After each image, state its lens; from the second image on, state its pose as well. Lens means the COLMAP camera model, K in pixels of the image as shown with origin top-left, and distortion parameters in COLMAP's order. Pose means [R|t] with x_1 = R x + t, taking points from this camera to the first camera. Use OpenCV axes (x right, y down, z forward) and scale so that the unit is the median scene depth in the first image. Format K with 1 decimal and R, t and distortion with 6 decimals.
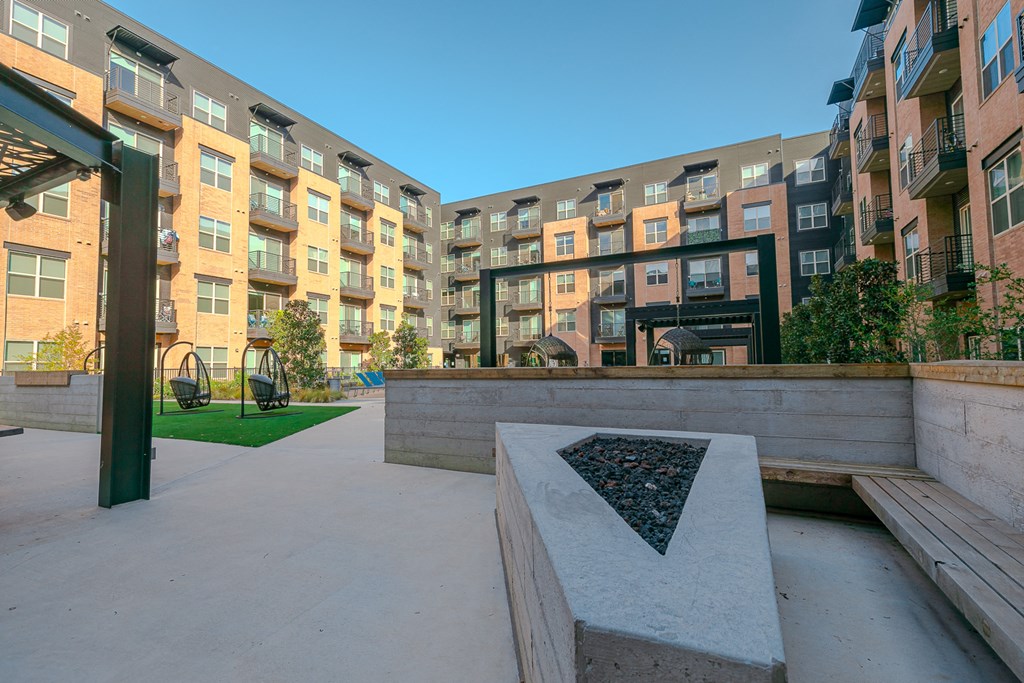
lens RADIAL K [[458.0, 0, 512.3], [0, 458.0, 344.1], [0, 0, 1]] dist [0.008847, 0.000203]
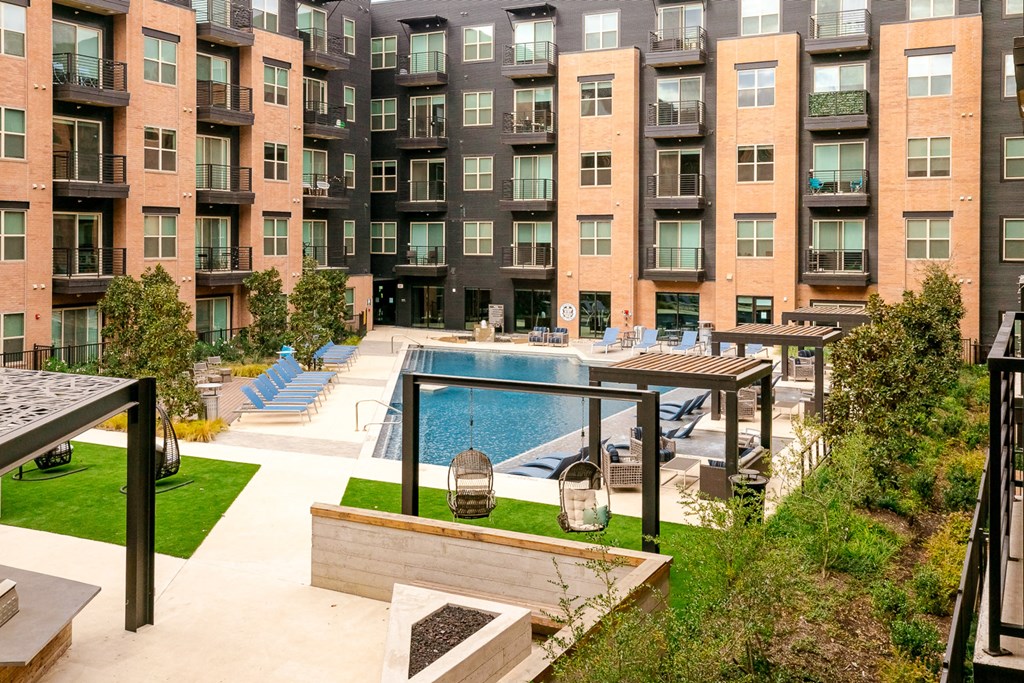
lens RADIAL K [[983.8, 0, 512.2], [0, 983.8, 251.2], [0, 0, 1]] dist [0.020140, 0.000000]
pose [[0.999766, 0.017152, -0.013211, 0.034178], [-0.016379, 0.998265, 0.056565, -0.100827], [0.014158, -0.056335, 0.998312, -0.197461]]
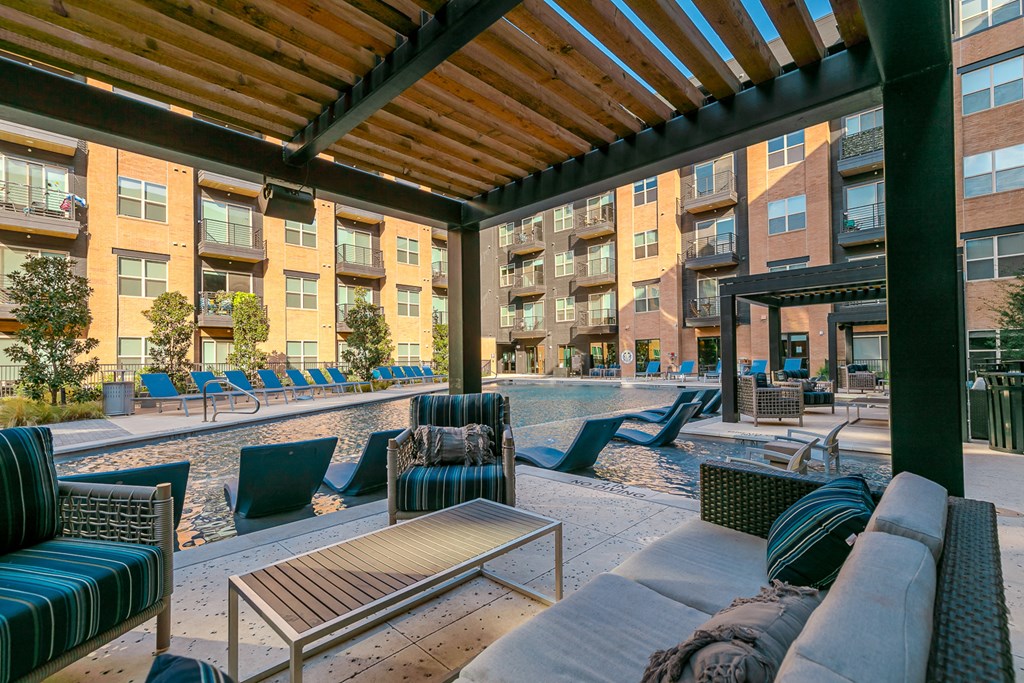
lens RADIAL K [[451.8, 0, 505.3], [0, 451.8, 357.6], [0, 0, 1]] dist [-0.008715, 0.001843]
pose [[0.949661, -0.001814, -0.313275, 0.132015], [0.015909, 0.998972, 0.042440, 0.011214], [0.312876, -0.045288, 0.948714, 0.263195]]
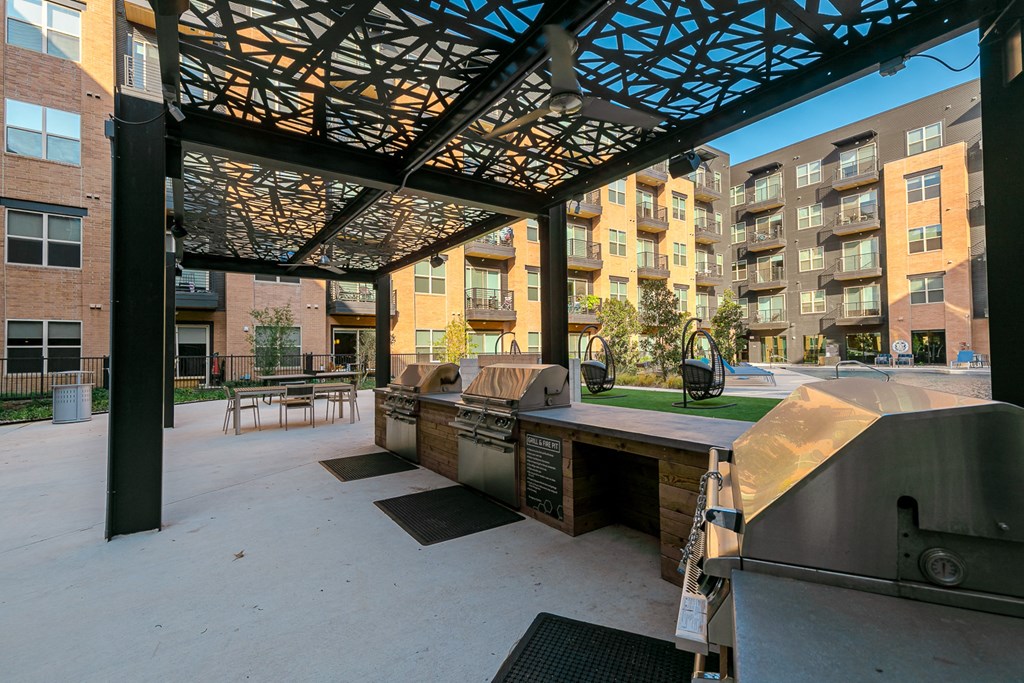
lens RADIAL K [[458.0, 0, 512.0], [0, 458.0, 340.3], [0, 0, 1]] dist [0.008847, 0.000203]
pose [[0.875085, -0.009399, -0.483877, -0.112296], [0.023116, 0.999482, 0.022391, -0.000032], [0.483416, -0.030779, 0.874849, 0.013978]]
